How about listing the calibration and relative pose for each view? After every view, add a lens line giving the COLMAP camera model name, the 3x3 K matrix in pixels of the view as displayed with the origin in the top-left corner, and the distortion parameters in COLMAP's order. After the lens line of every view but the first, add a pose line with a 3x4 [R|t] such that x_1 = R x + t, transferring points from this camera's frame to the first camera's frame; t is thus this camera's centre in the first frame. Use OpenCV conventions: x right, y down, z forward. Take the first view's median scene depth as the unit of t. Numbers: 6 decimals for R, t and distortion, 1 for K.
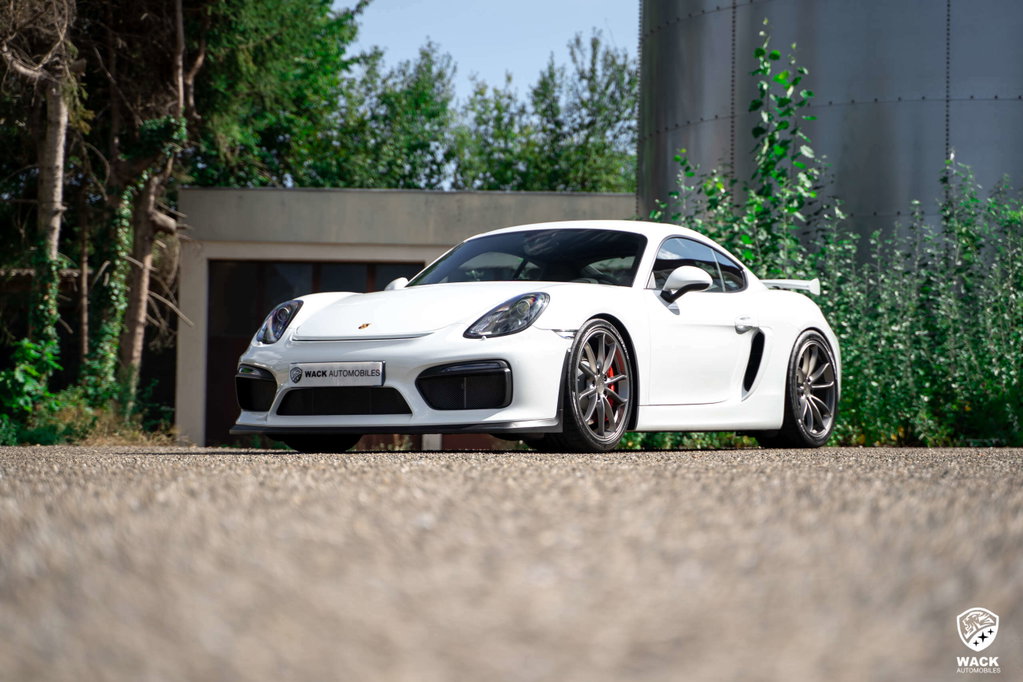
lens RADIAL K [[2532.8, 0, 511.5], [0, 2532.8, 341.0], [0, 0, 1]] dist [0.377249, 0.167312]
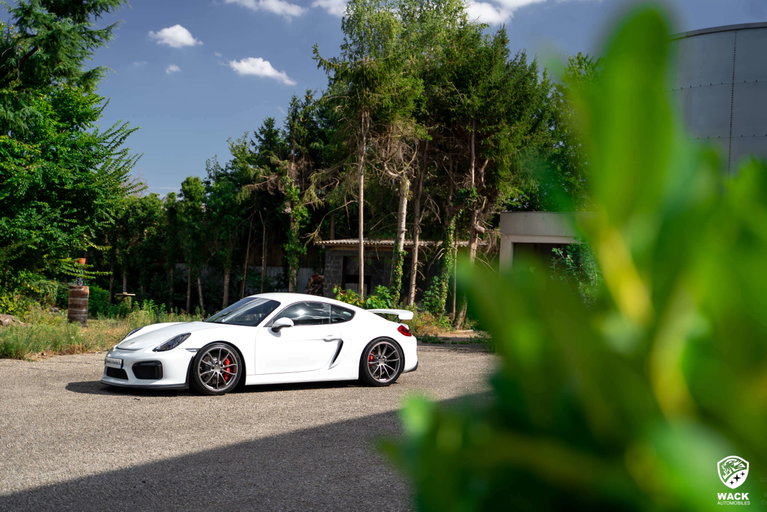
lens RADIAL K [[1143.6, 0, 388.7], [0, 1143.6, 260.0], [0, 0, 1]] dist [0.139387, 0.018885]
pose [[0.908669, 0.016269, -0.417201, 0.237188], [-0.008092, 0.999739, 0.021359, -0.041656], [0.417440, -0.016032, 0.908563, 0.006134]]
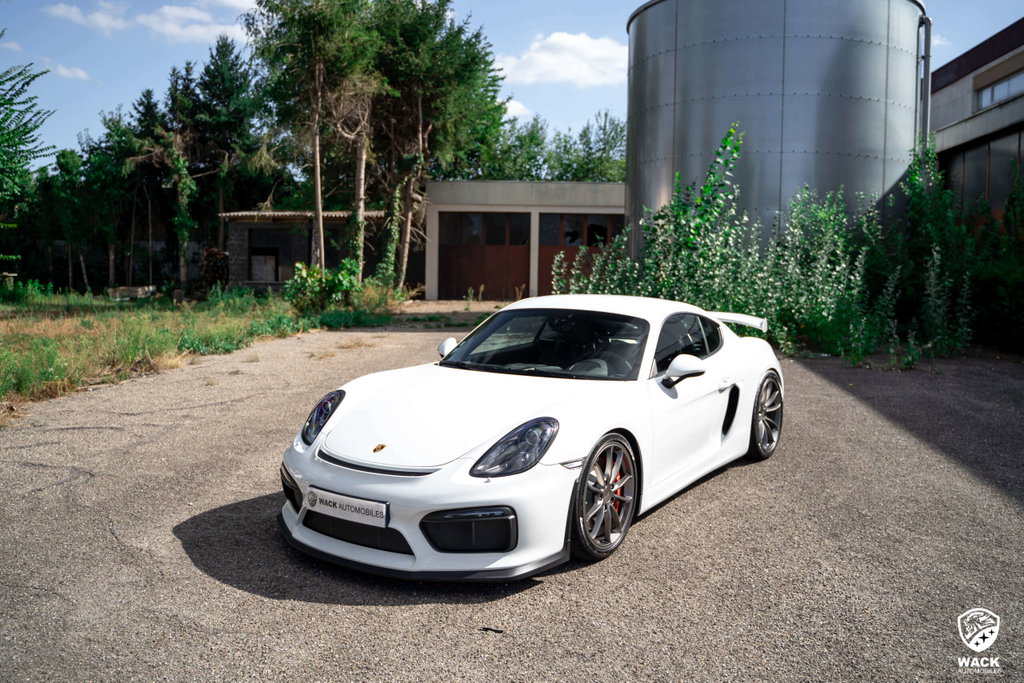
lens RADIAL K [[865.7, 0, 512.0], [0, 865.7, 341.5], [0, 0, 1]] dist [-0.094486, 0.050405]
pose [[0.997357, 0.012097, -0.071643, 0.007126], [-0.001378, 0.989015, 0.147808, -0.034841], [0.072644, -0.147319, 0.986418, 0.228584]]
